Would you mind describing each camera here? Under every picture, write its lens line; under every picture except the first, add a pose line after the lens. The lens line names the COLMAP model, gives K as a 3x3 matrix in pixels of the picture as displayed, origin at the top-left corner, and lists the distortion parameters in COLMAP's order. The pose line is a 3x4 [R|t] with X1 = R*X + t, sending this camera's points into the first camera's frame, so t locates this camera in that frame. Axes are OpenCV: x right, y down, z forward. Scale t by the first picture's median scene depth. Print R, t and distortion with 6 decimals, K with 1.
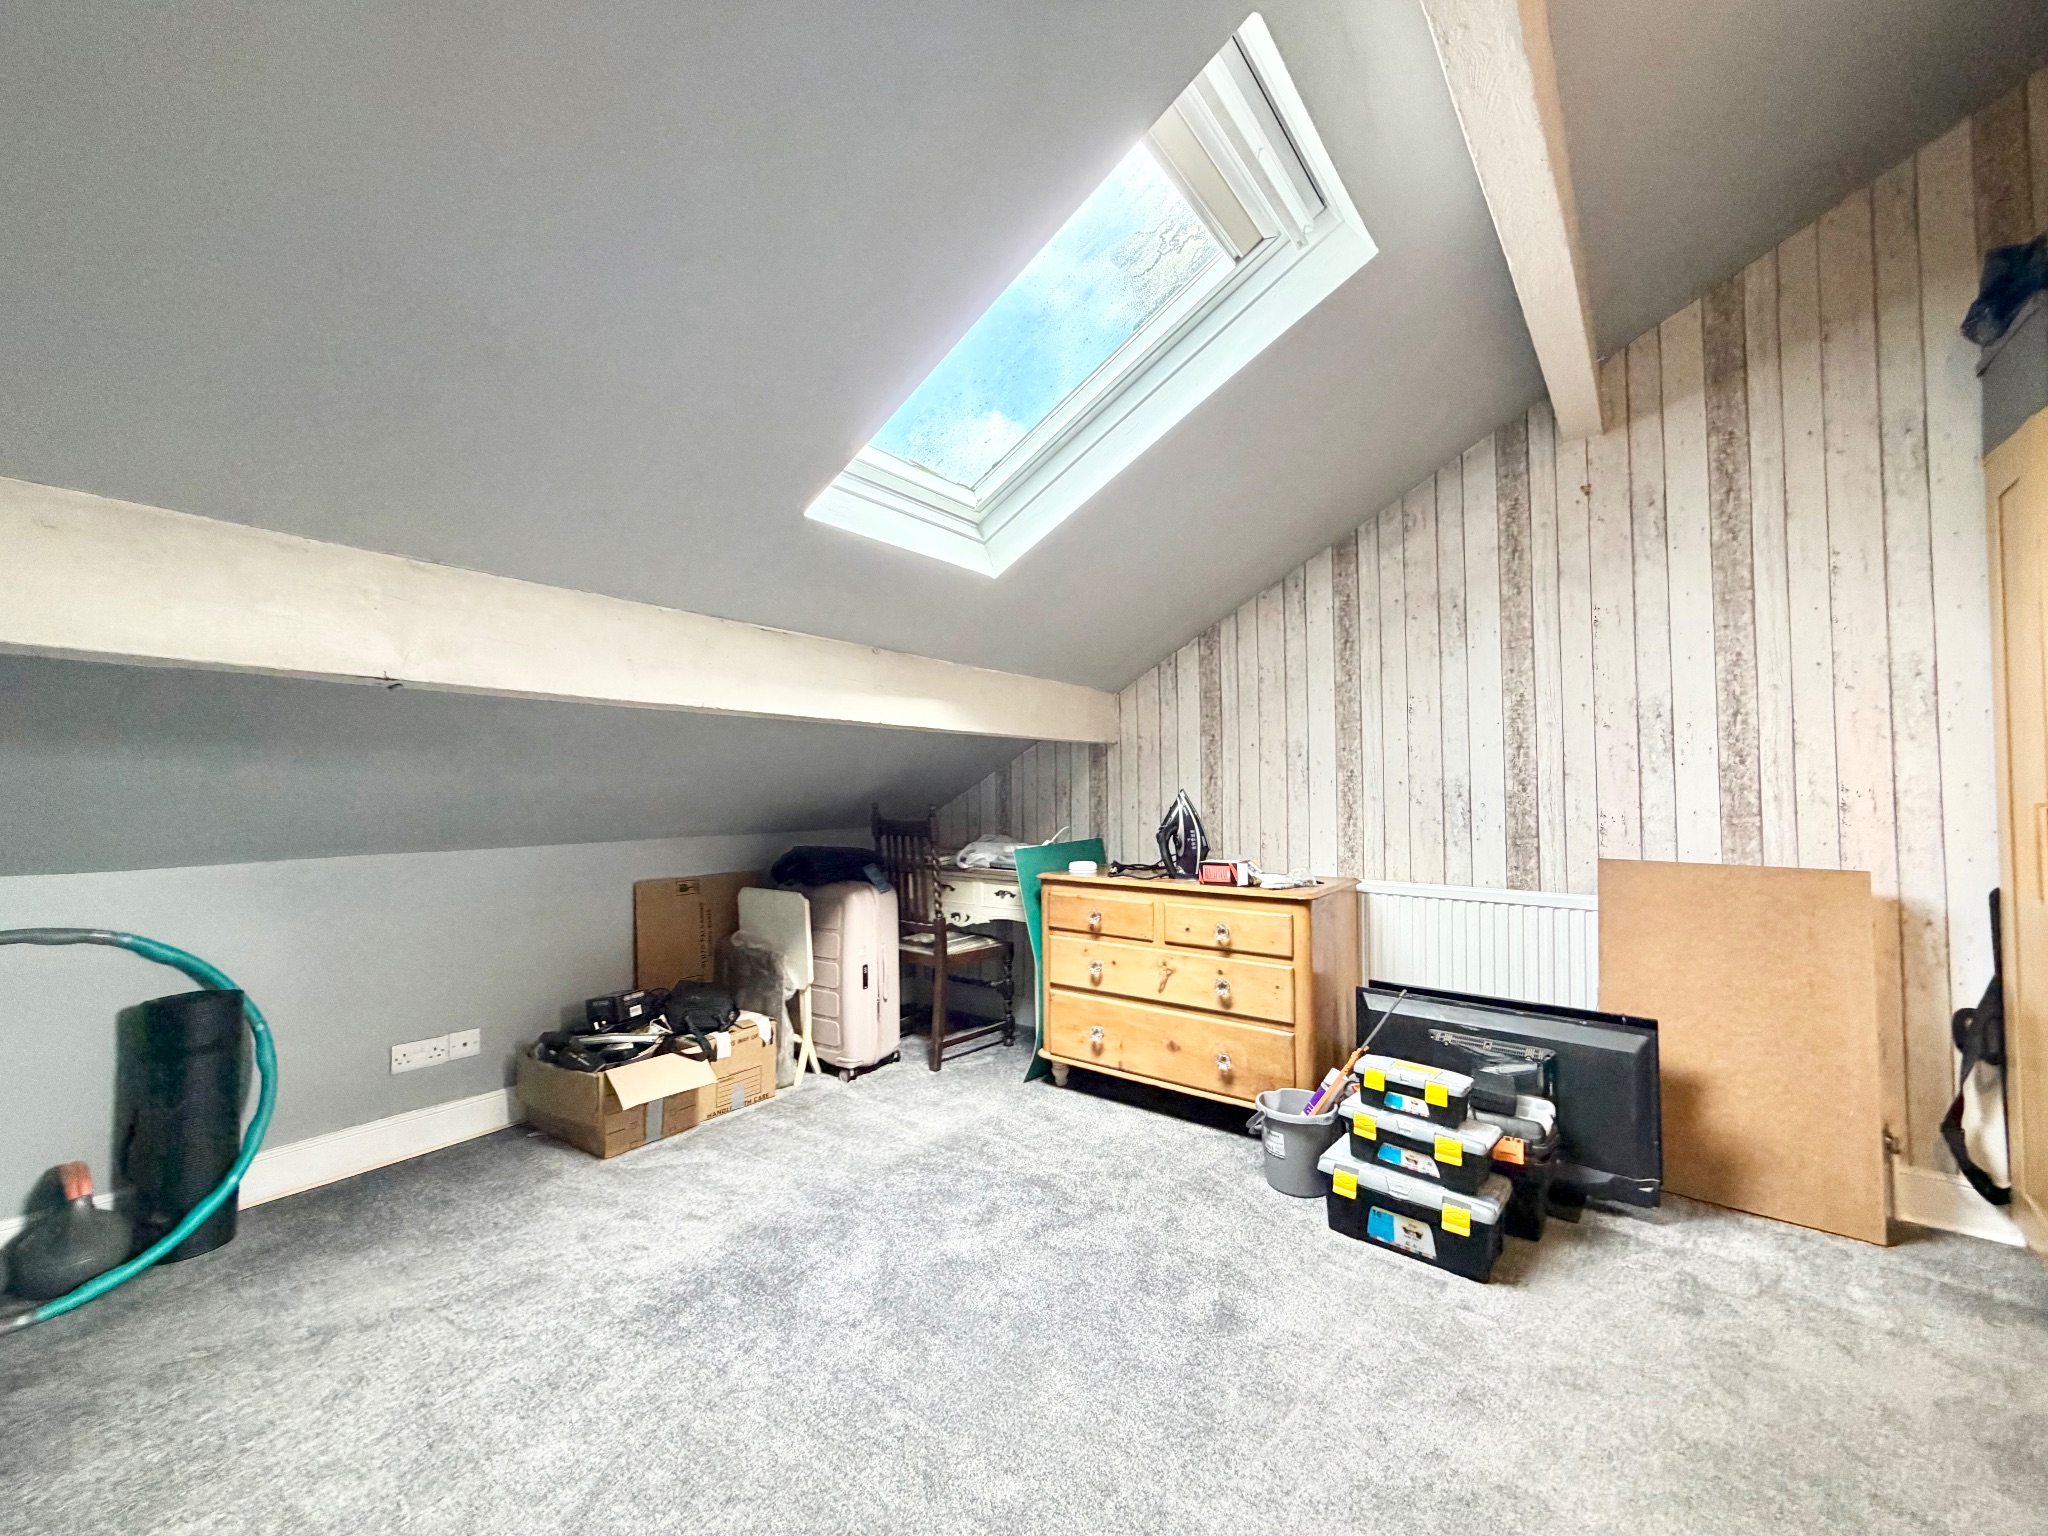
lens RADIAL K [[815.5, 0, 1017.9], [0, 815.5, 761.3], [0, 0, 1]] dist [-0.000124, 0.000172]
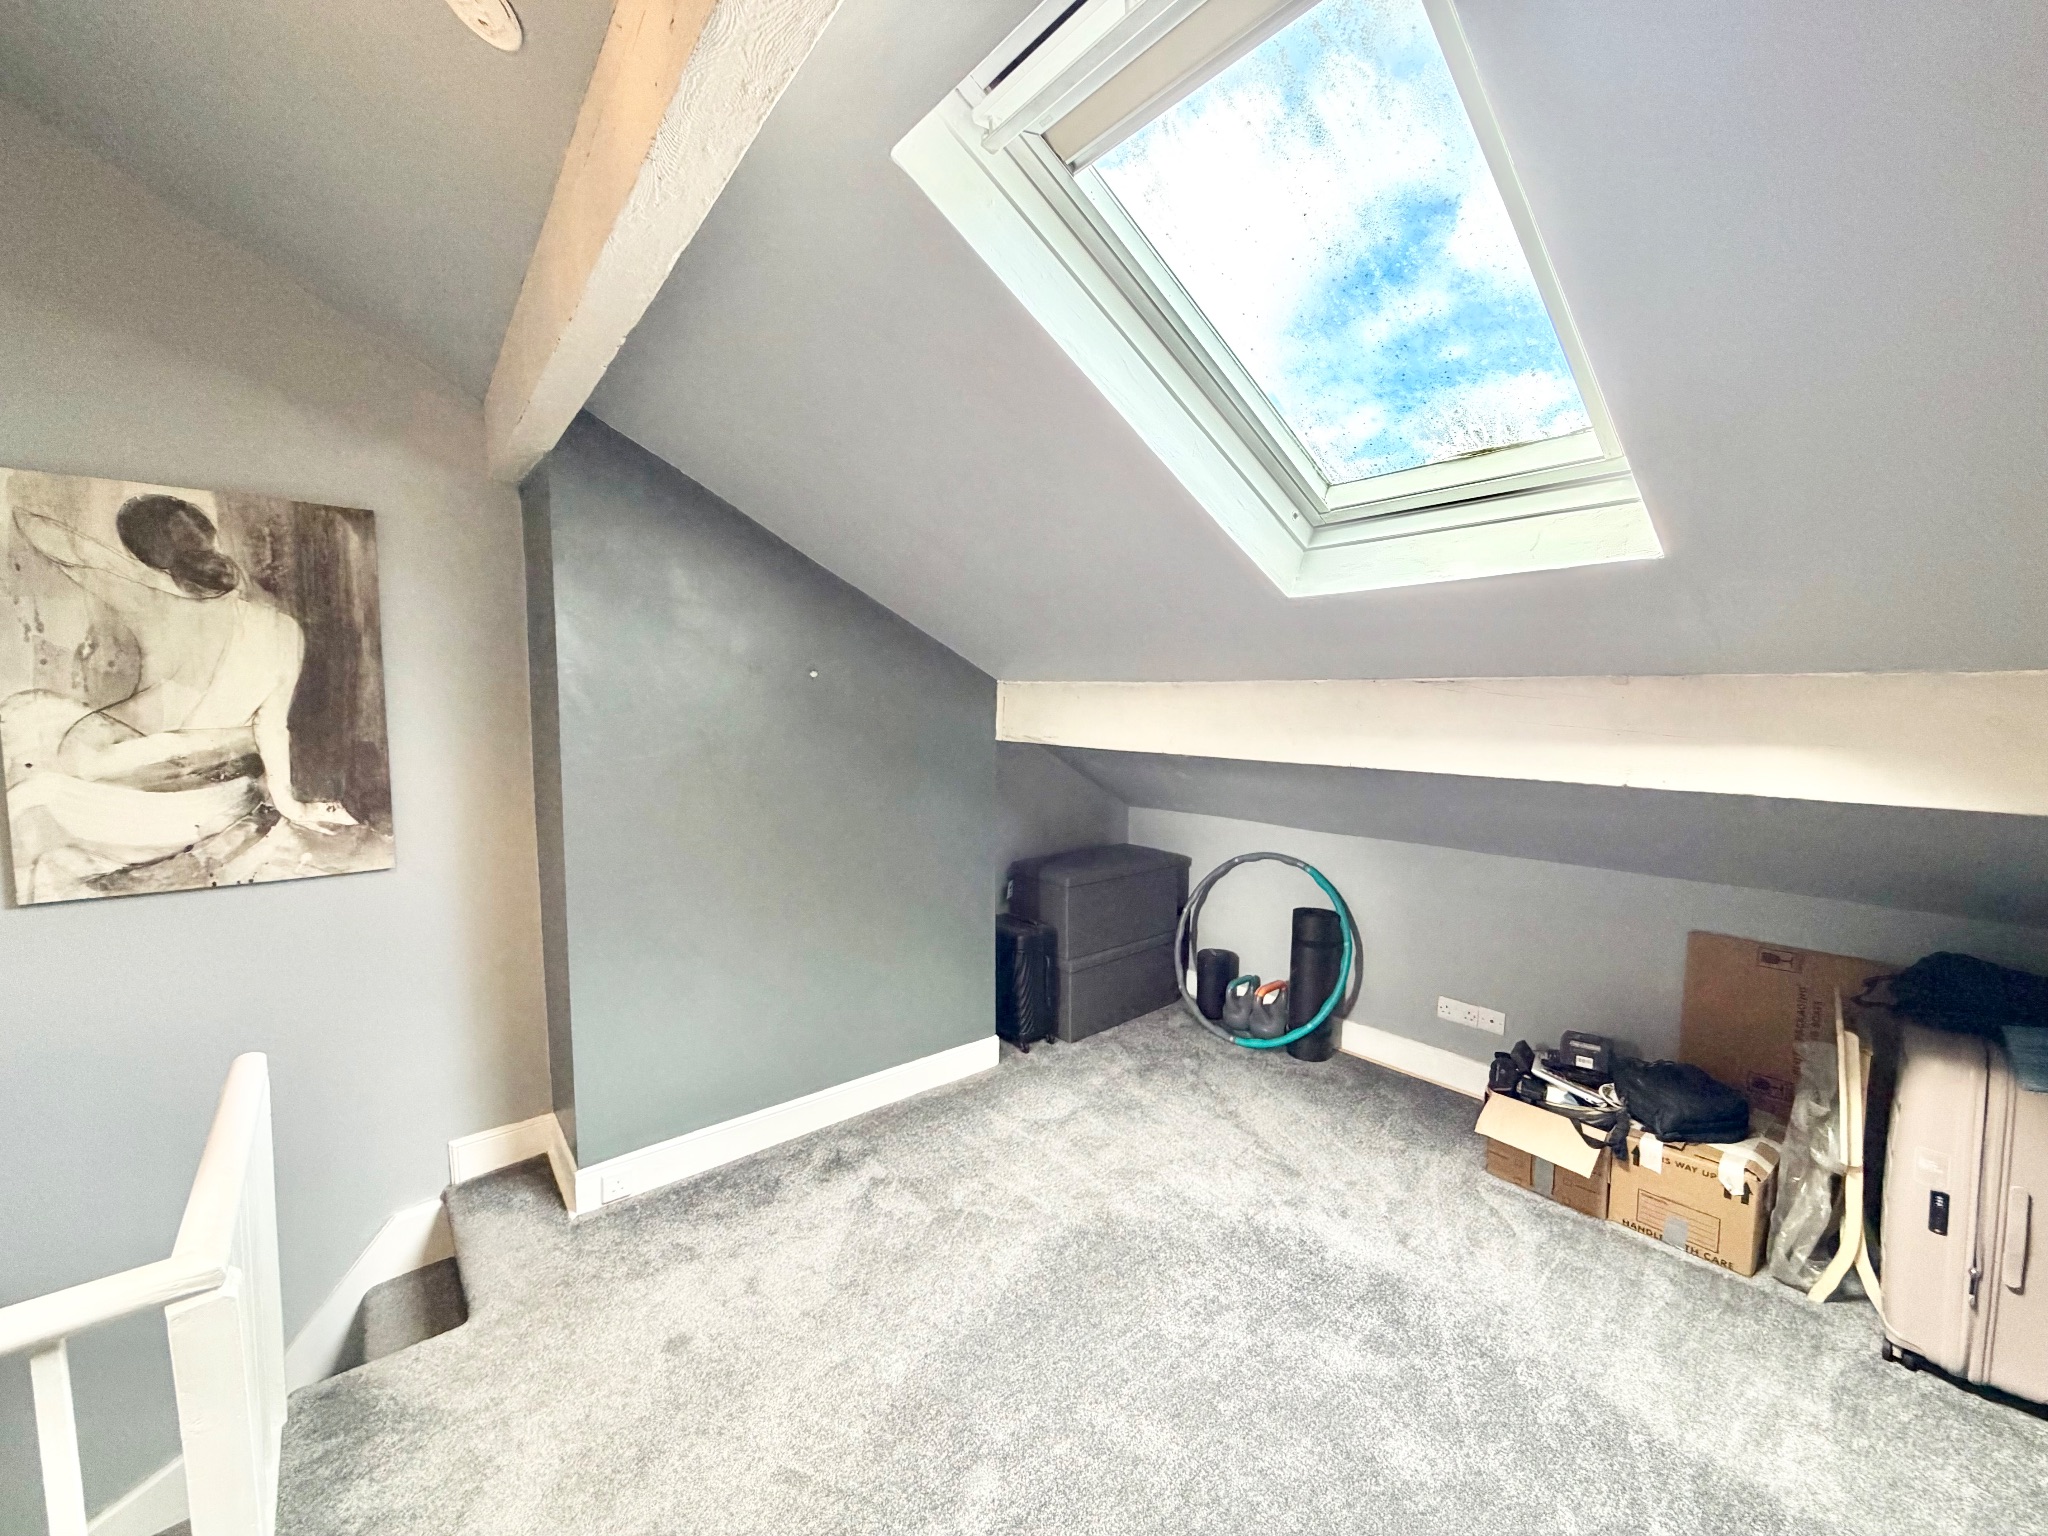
lens RADIAL K [[815.5, 0, 1020.3], [0, 815.5, 768.4], [0, 0, 1]] dist [-0.000124, 0.000172]
pose [[-0.231038, 0.085654, -0.969167, 0.584265], [0.034018, 0.996219, 0.079935, -0.127524], [0.972350, -0.014501, -0.233078, 0.654964]]
